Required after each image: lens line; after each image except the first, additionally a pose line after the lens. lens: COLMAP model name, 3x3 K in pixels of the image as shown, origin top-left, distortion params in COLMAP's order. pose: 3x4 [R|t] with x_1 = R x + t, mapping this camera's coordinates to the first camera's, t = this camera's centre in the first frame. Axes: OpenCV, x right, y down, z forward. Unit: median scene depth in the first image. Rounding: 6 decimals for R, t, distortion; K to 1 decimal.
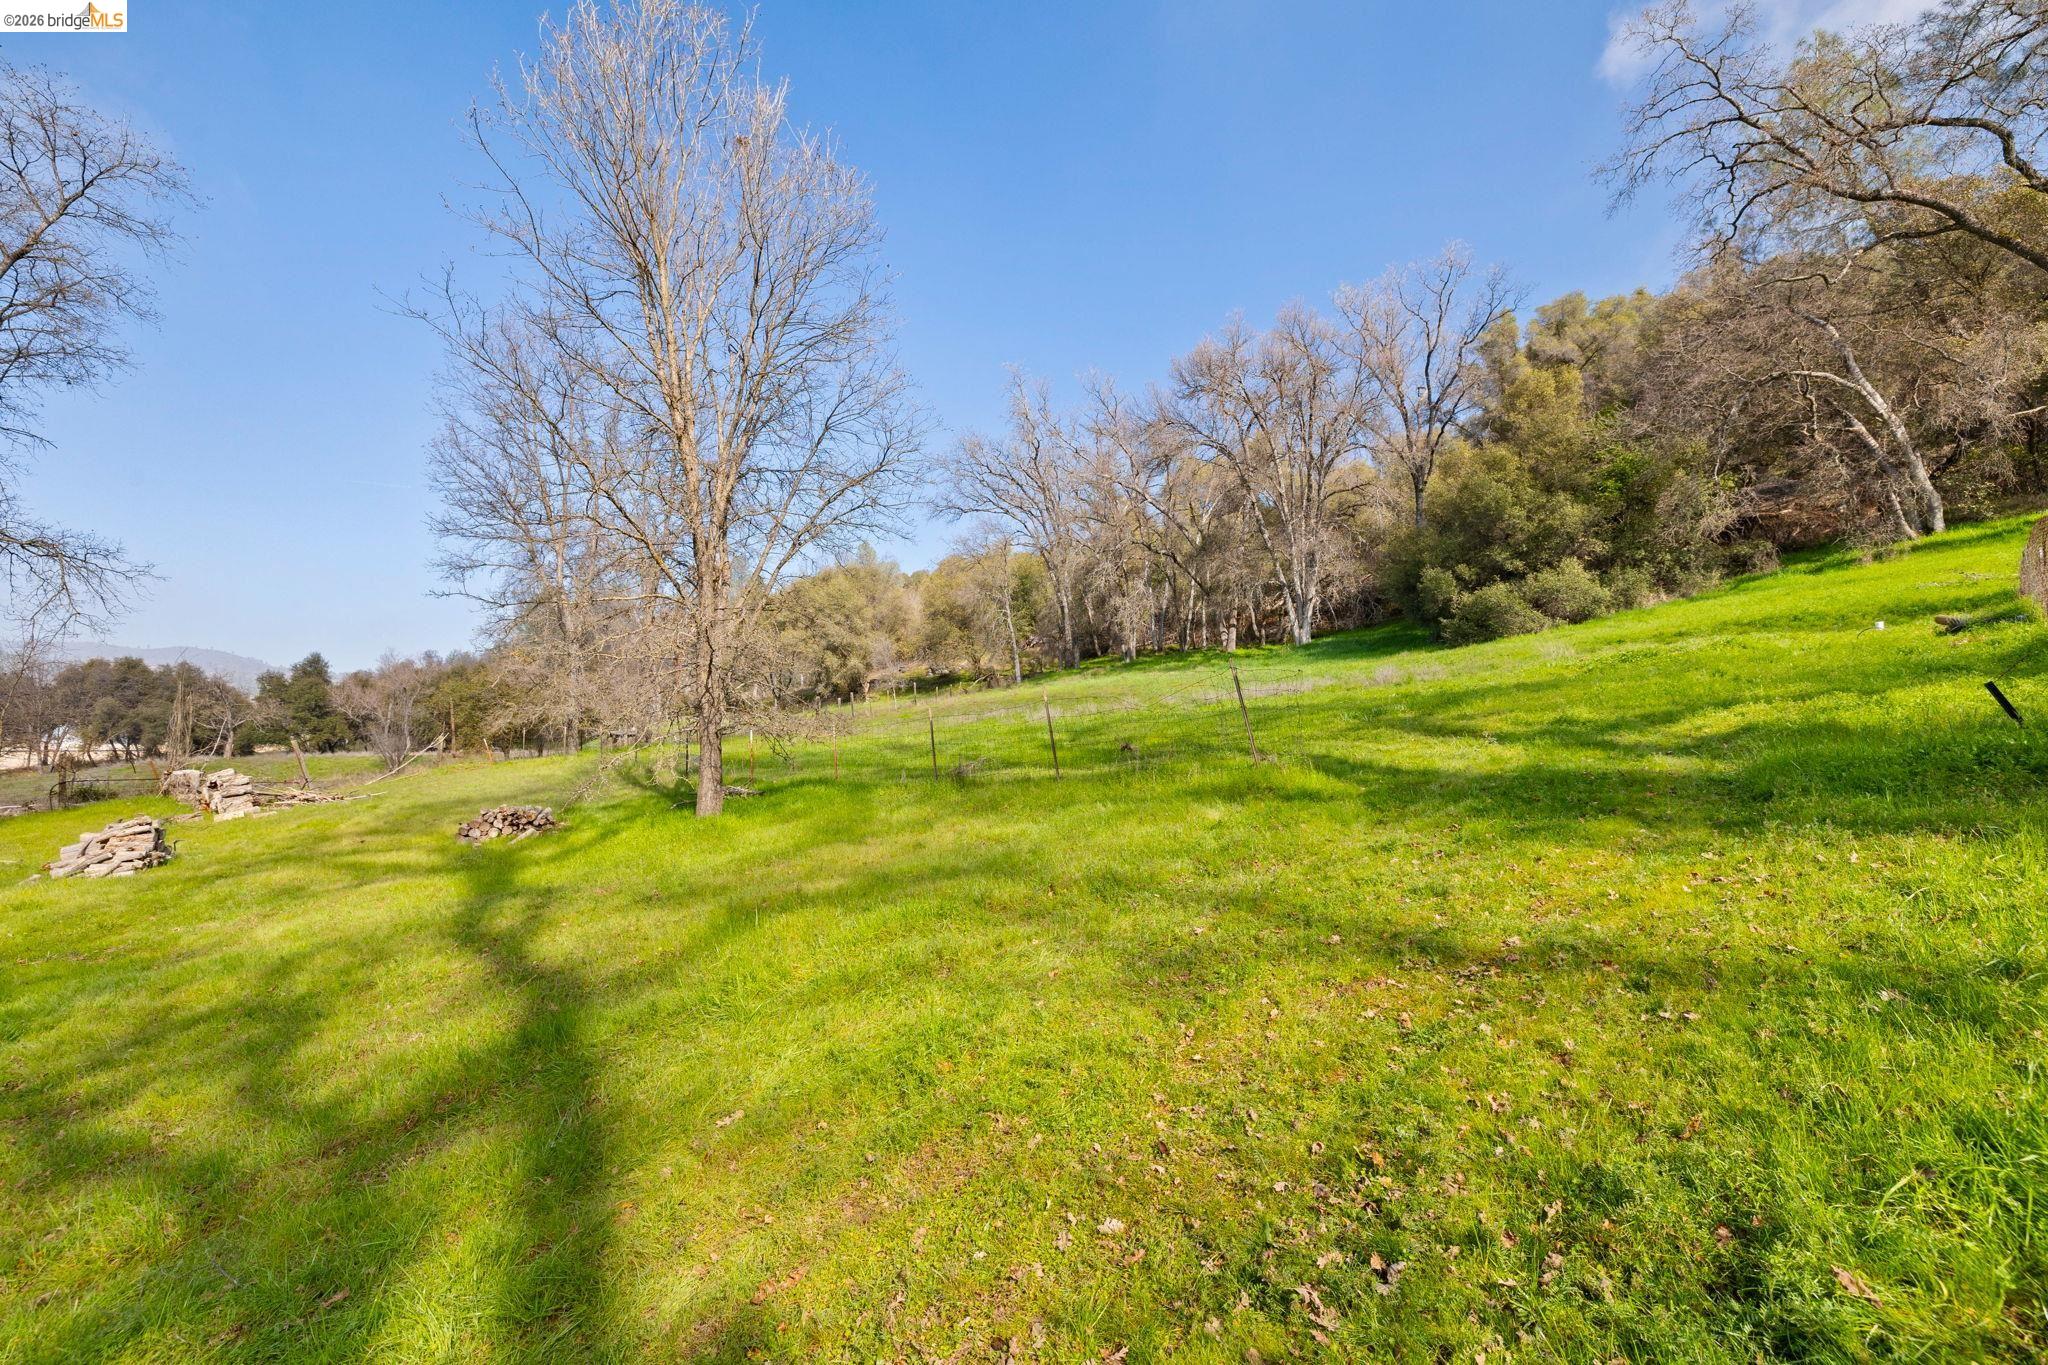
lens RADIAL K [[873.8, 0, 1034.7], [0, 873.8, 676.9], [0, 0, 1]] dist [0.000178, 0.000541]
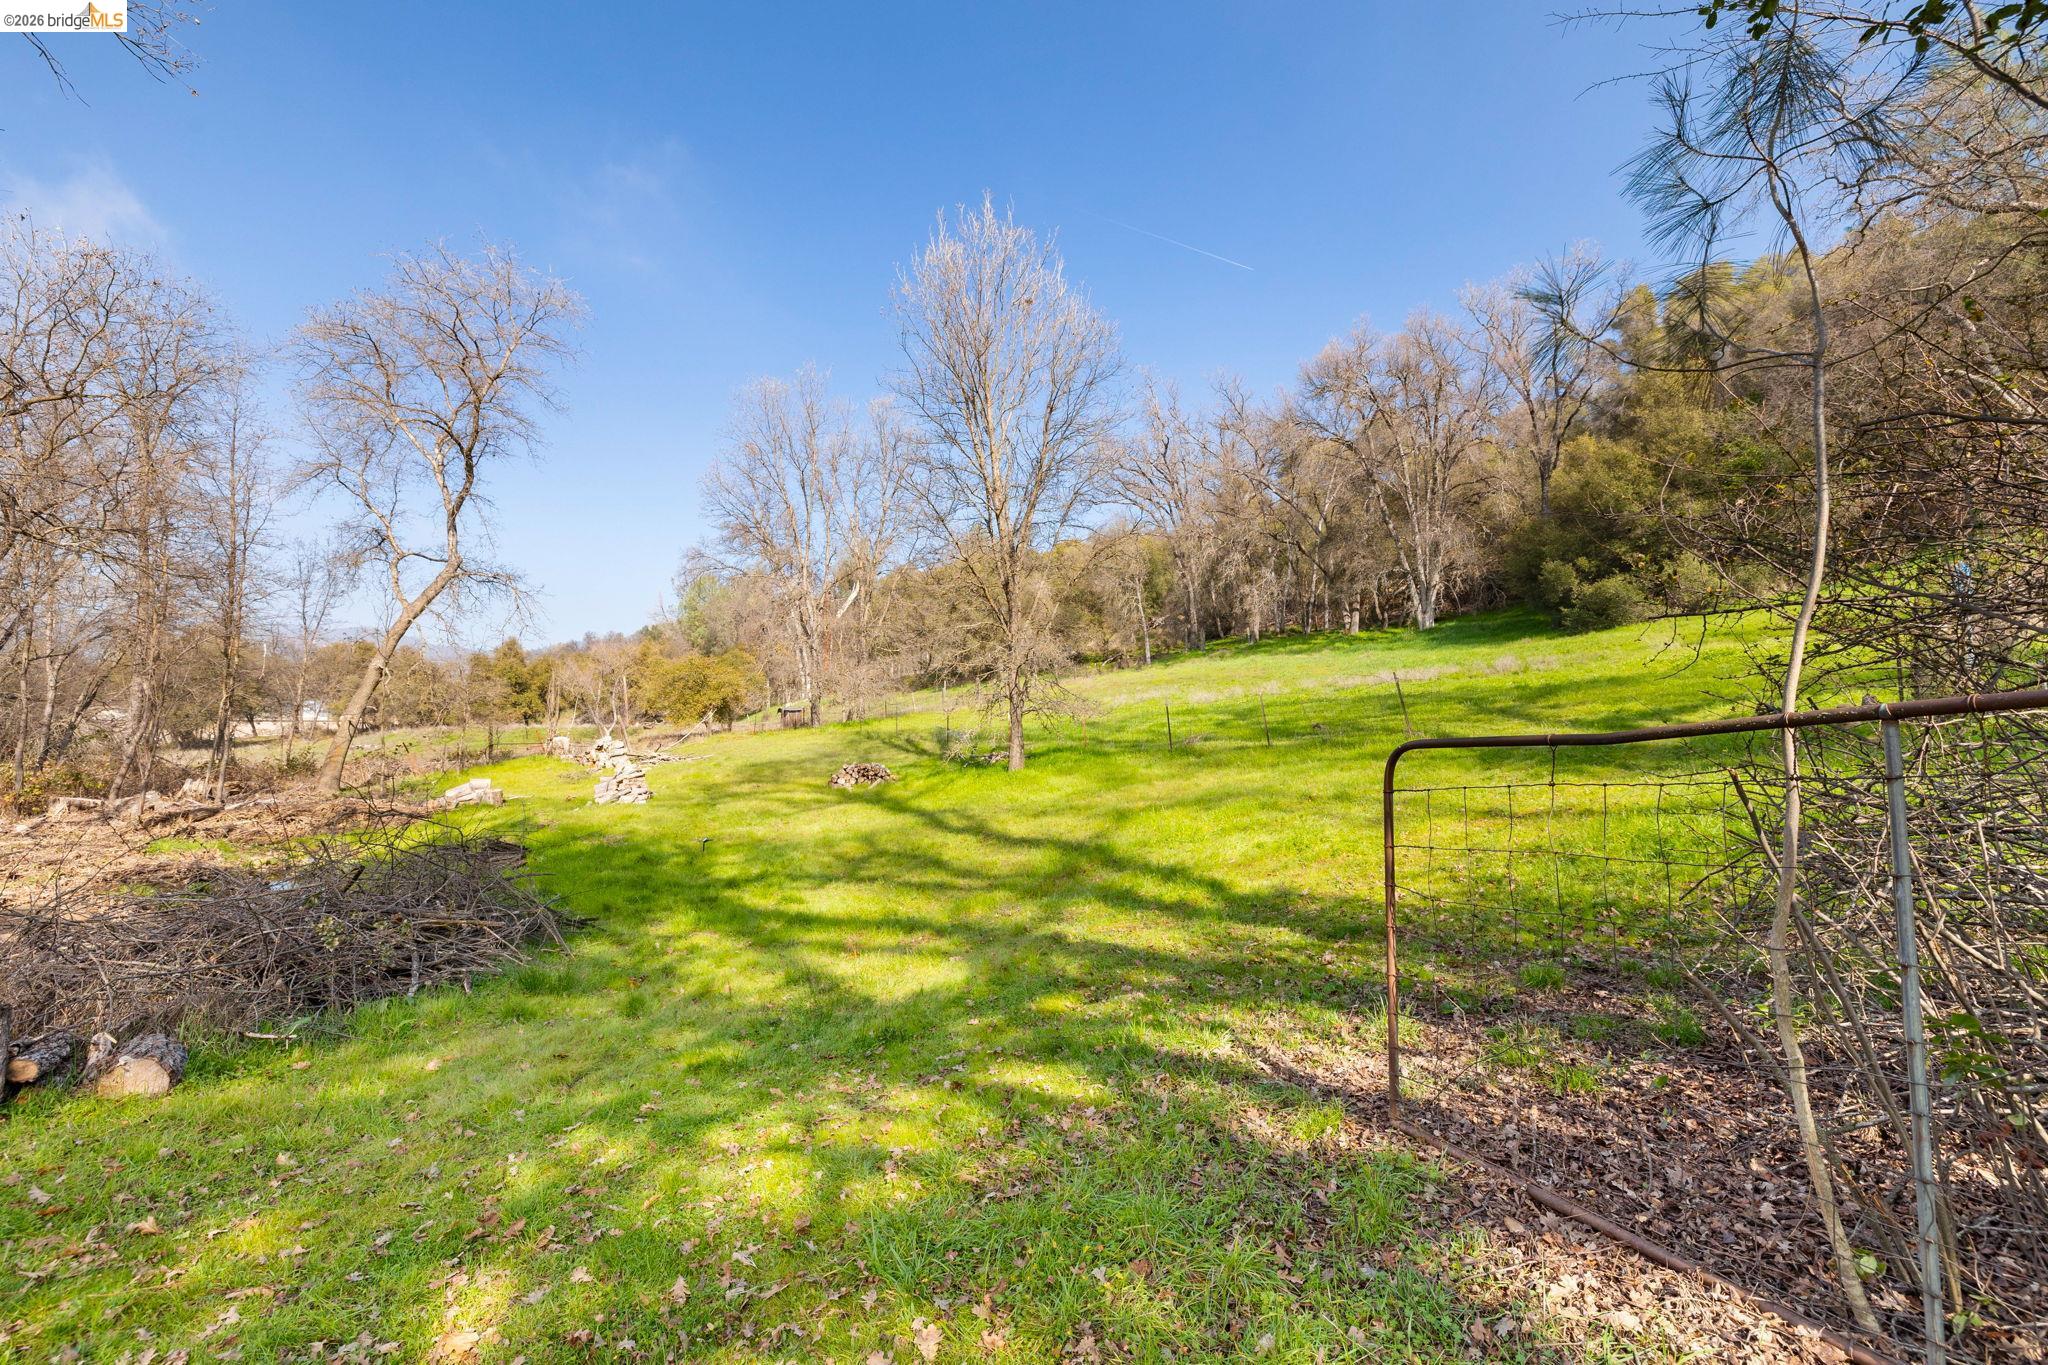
lens RADIAL K [[873.8, 0, 1034.7], [0, 873.8, 676.9], [0, 0, 1]] dist [0.000178, 0.000541]
pose [[0.992982, 0.000178, -0.118262, -0.036759], [0.003094, 0.999618, 0.027479, -0.008711], [0.118221, -0.027652, 0.992602, -0.103282]]
